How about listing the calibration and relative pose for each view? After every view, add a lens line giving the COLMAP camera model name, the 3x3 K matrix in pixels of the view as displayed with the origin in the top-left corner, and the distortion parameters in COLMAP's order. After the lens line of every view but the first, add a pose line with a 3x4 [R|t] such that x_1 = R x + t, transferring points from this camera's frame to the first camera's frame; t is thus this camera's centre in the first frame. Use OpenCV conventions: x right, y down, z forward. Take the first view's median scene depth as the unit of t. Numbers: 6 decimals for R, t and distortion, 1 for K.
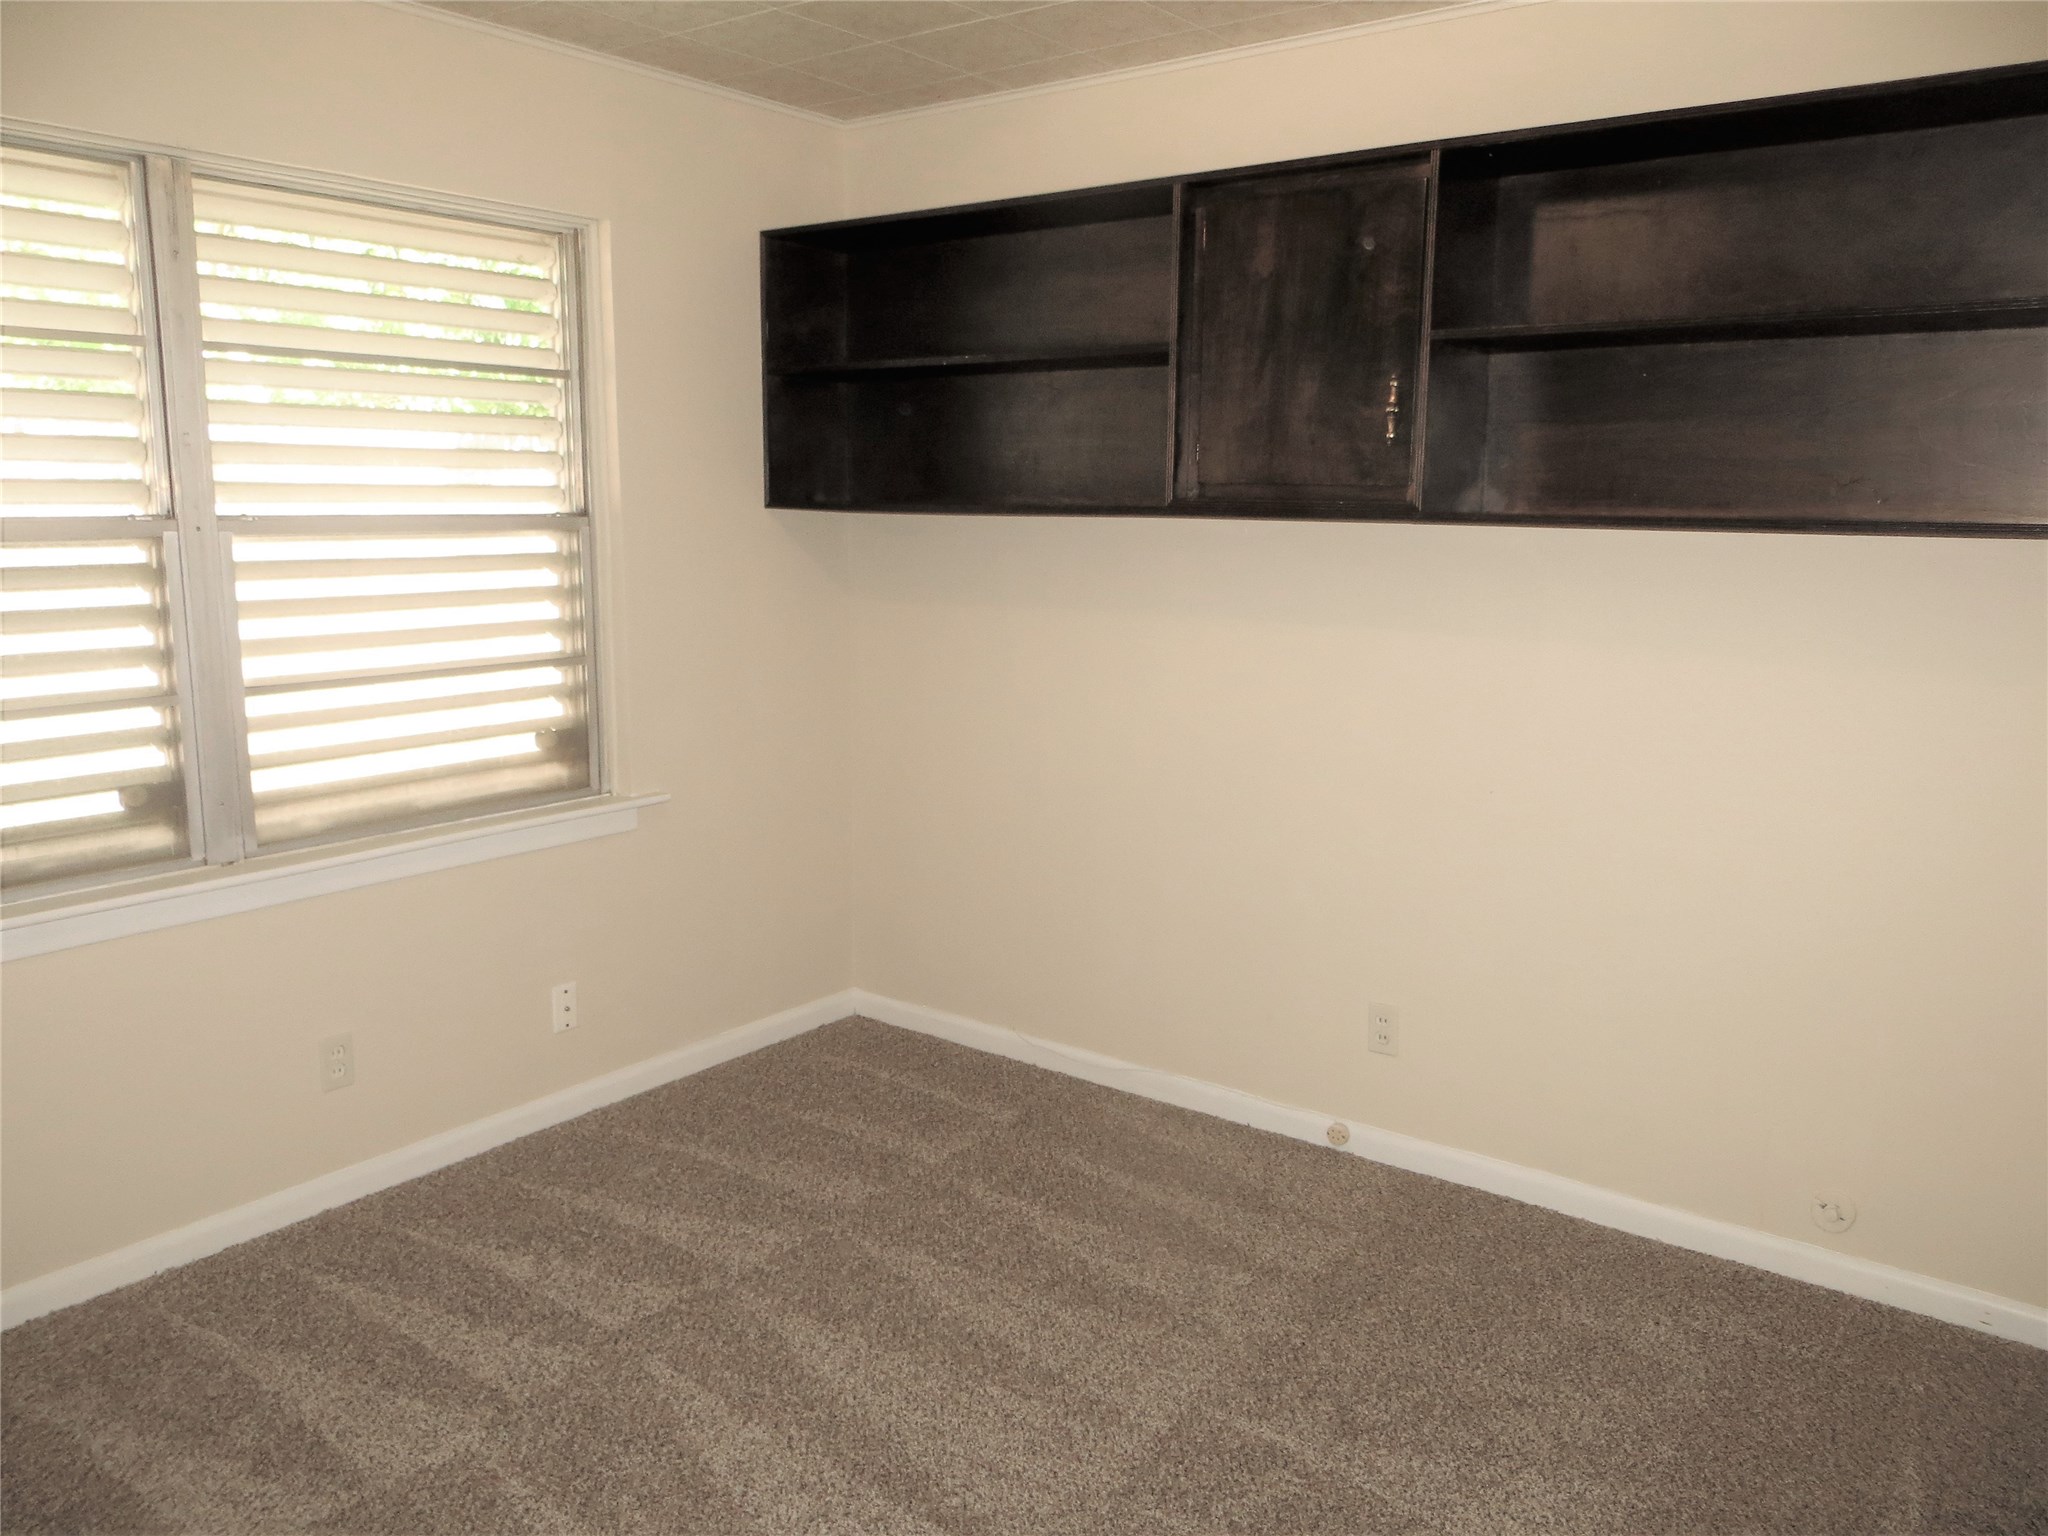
lens RADIAL K [[1538.9, 0, 1024.0], [0, 1538.9, 768.0], [0, 0, 1]] dist [-0.034567, 0.007949]
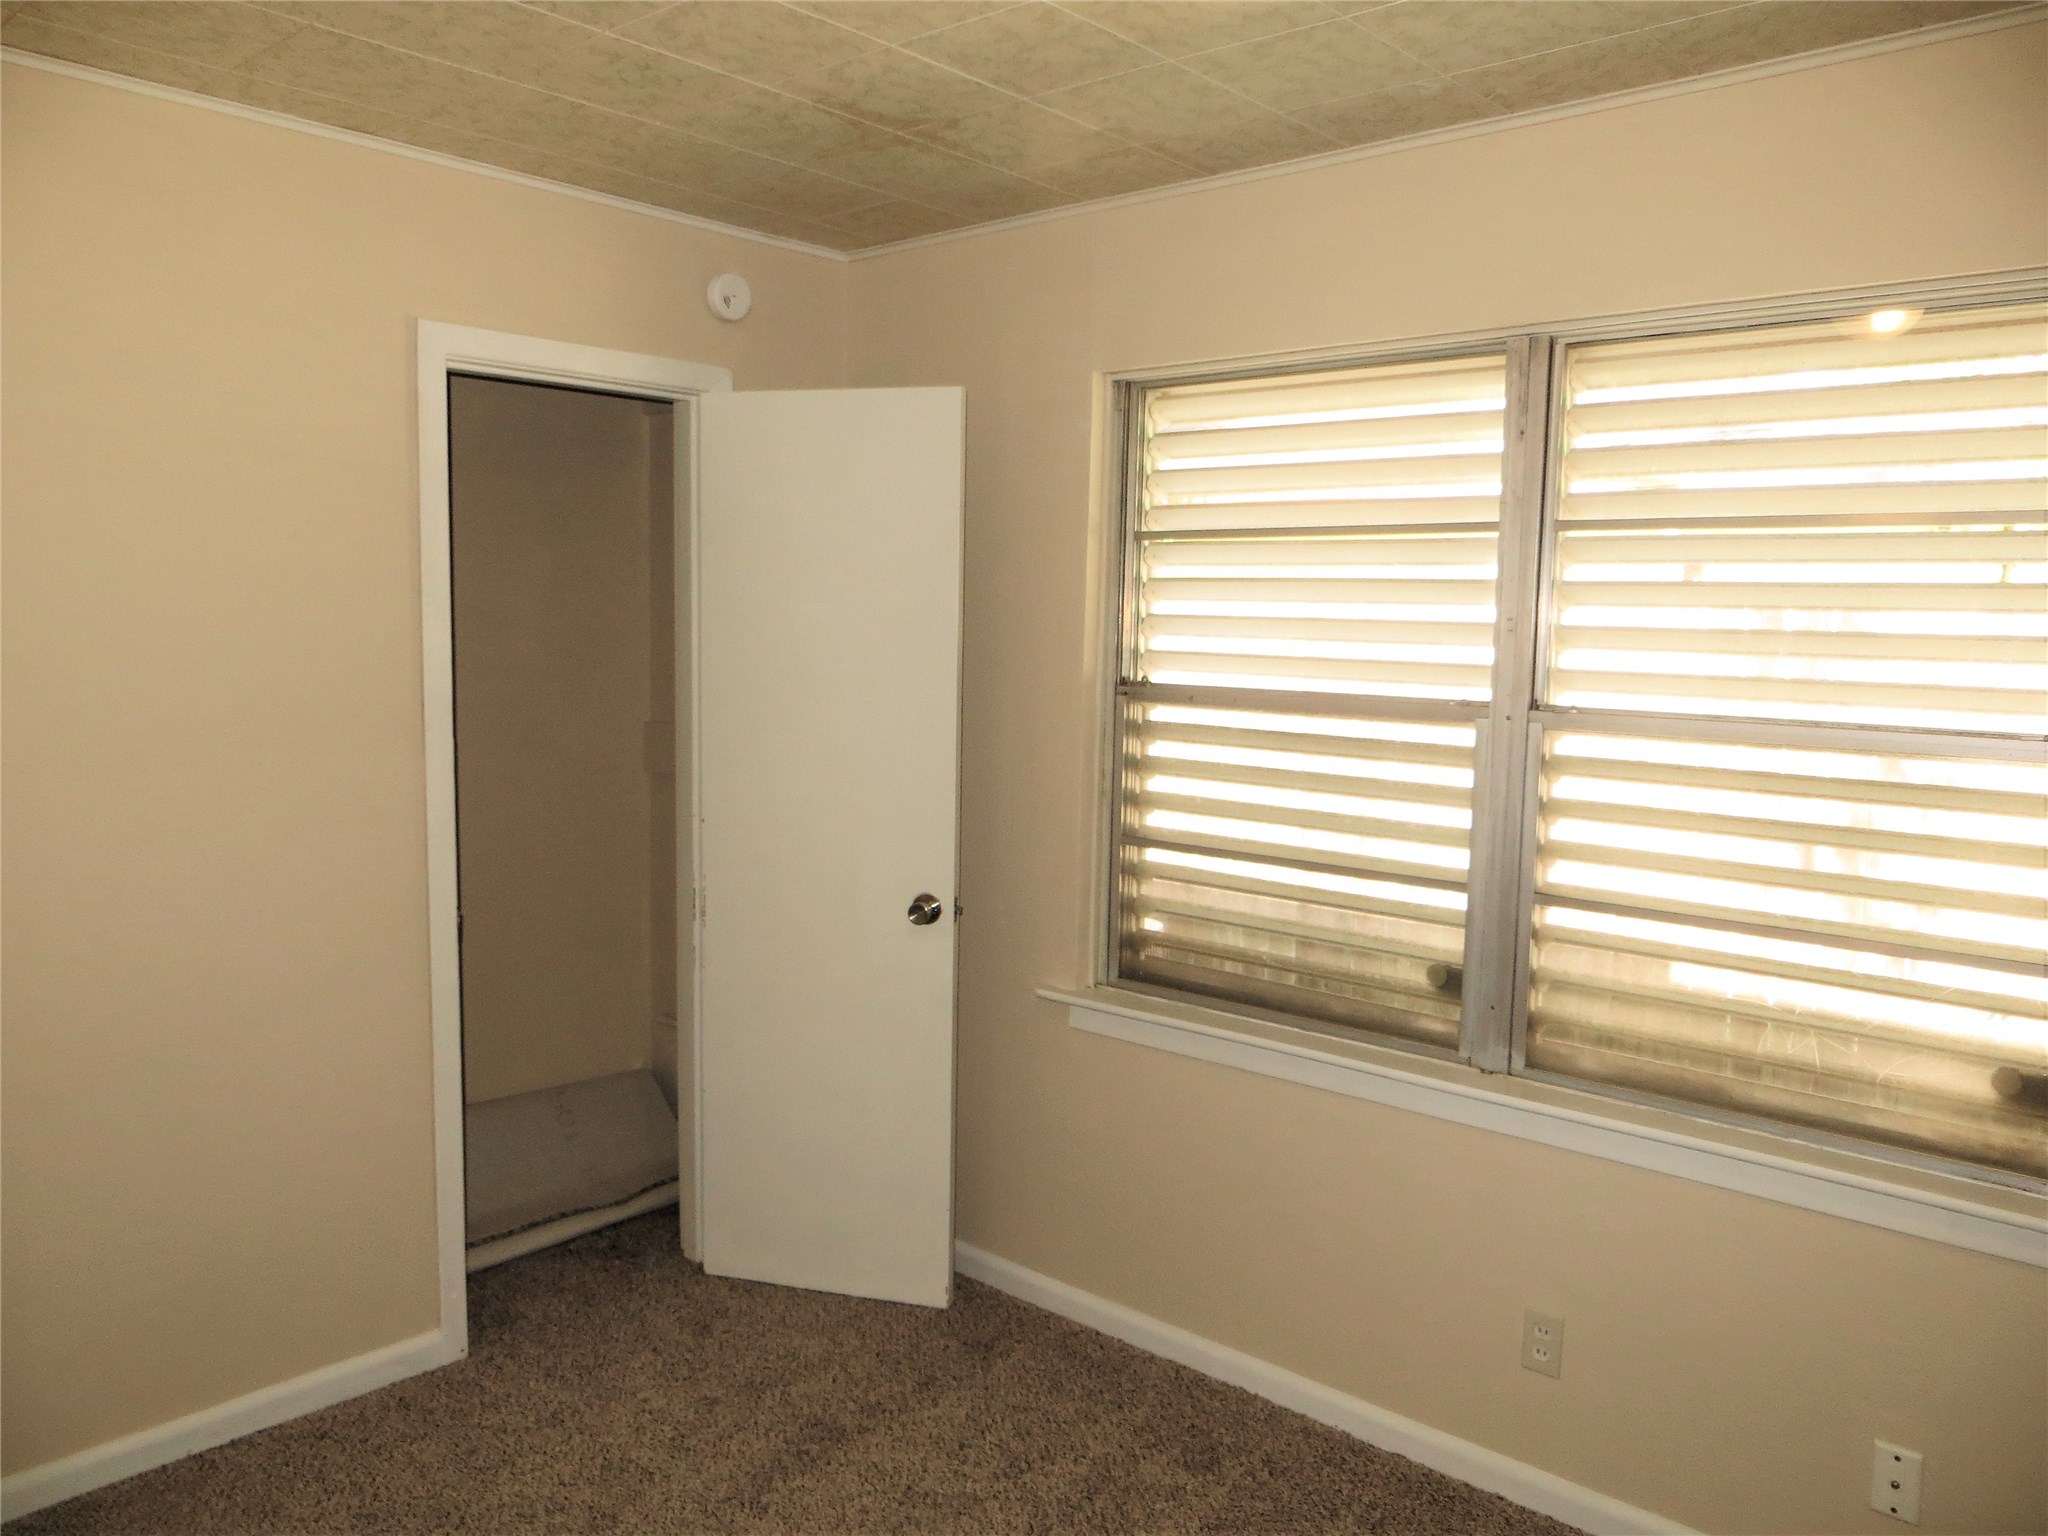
lens RADIAL K [[1561.3, 0, 1016.3], [0, 1561.3, 729.7], [0, 0, 1]] dist [-0.020169, -0.003979]
pose [[-0.065591, 0.061920, -0.995924, 0.443617], [-0.204674, 0.976017, 0.074162, -0.158307], [0.976630, 0.208704, -0.051344, 0.751472]]
